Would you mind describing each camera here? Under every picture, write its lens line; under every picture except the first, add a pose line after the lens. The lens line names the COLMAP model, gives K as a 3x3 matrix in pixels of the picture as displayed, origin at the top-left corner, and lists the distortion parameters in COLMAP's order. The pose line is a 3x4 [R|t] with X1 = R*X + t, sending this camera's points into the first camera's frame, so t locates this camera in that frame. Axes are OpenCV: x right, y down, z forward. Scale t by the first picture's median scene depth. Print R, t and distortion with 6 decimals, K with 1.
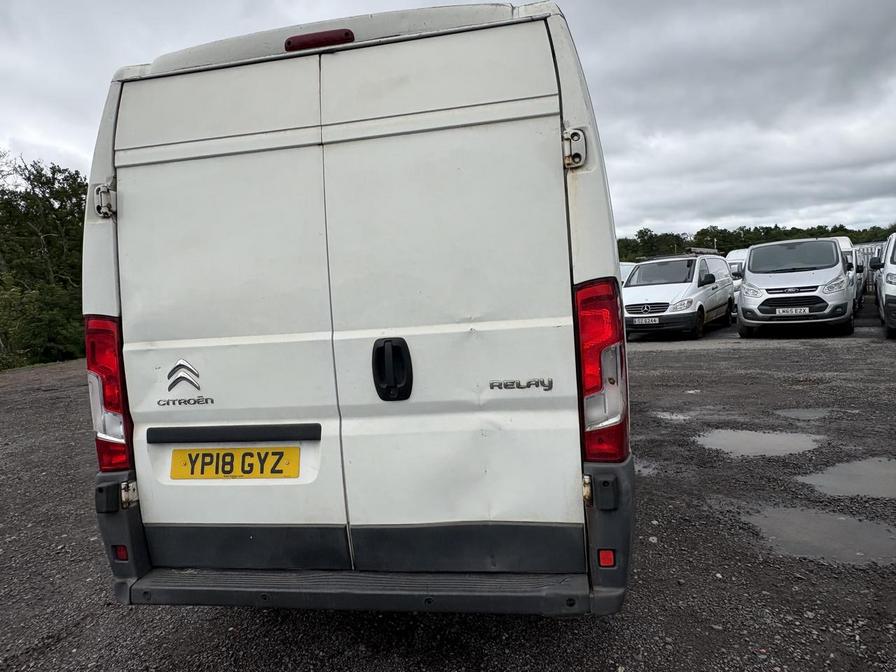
lens RADIAL K [[577.0, 0, 446.8], [0, 577.0, 332.6], [0, 0, 1]] dist [-0.001135, -0.000675]
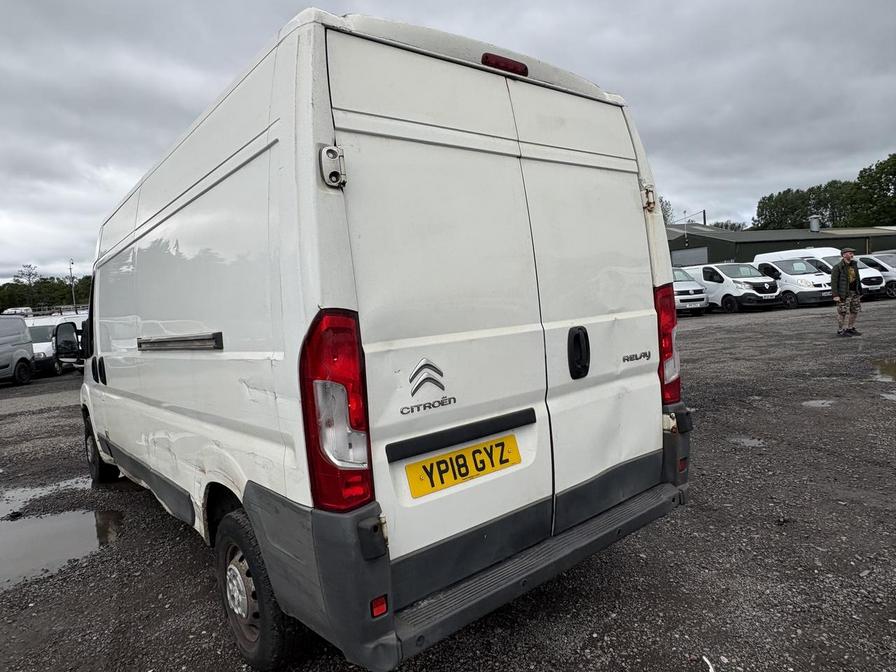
lens RADIAL K [[592.8, 0, 475.1], [0, 592.8, 338.2], [0, 0, 1]] dist [-0.001655, -0.000551]
pose [[0.626828, -0.029303, 0.778607, -1.134649], [0.084978, 0.995903, -0.030932, 0.050628], [-0.774510, 0.085553, 0.626750, 0.359417]]
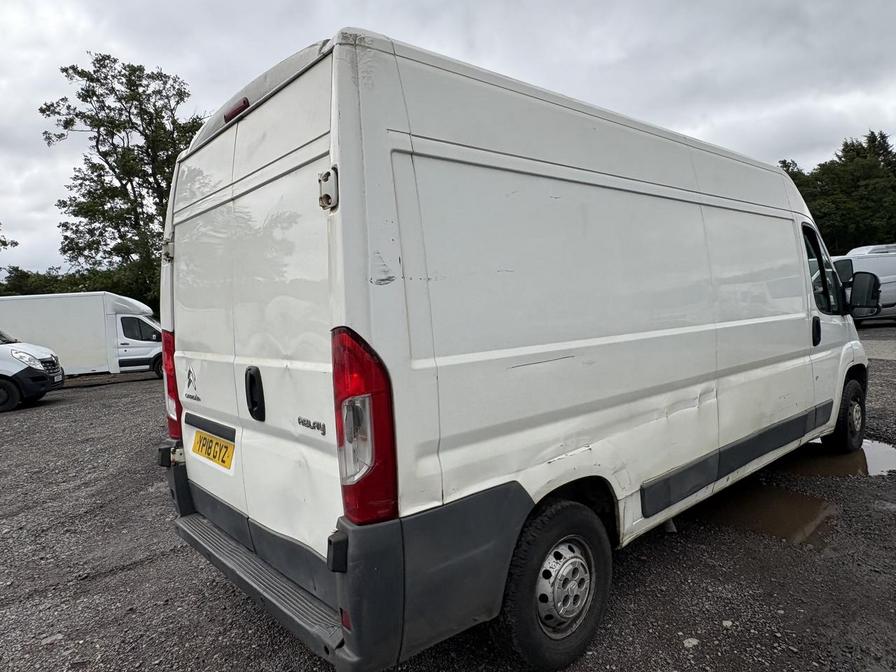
lens RADIAL K [[577.0, 0, 446.8], [0, 577.0, 332.6], [0, 0, 1]] dist [-0.001135, -0.000675]
pose [[0.775666, 0.055261, -0.628719, 0.863296], [-0.029936, 0.998260, 0.050809, -0.119739], [0.630433, -0.020589, 0.775971, 0.329538]]
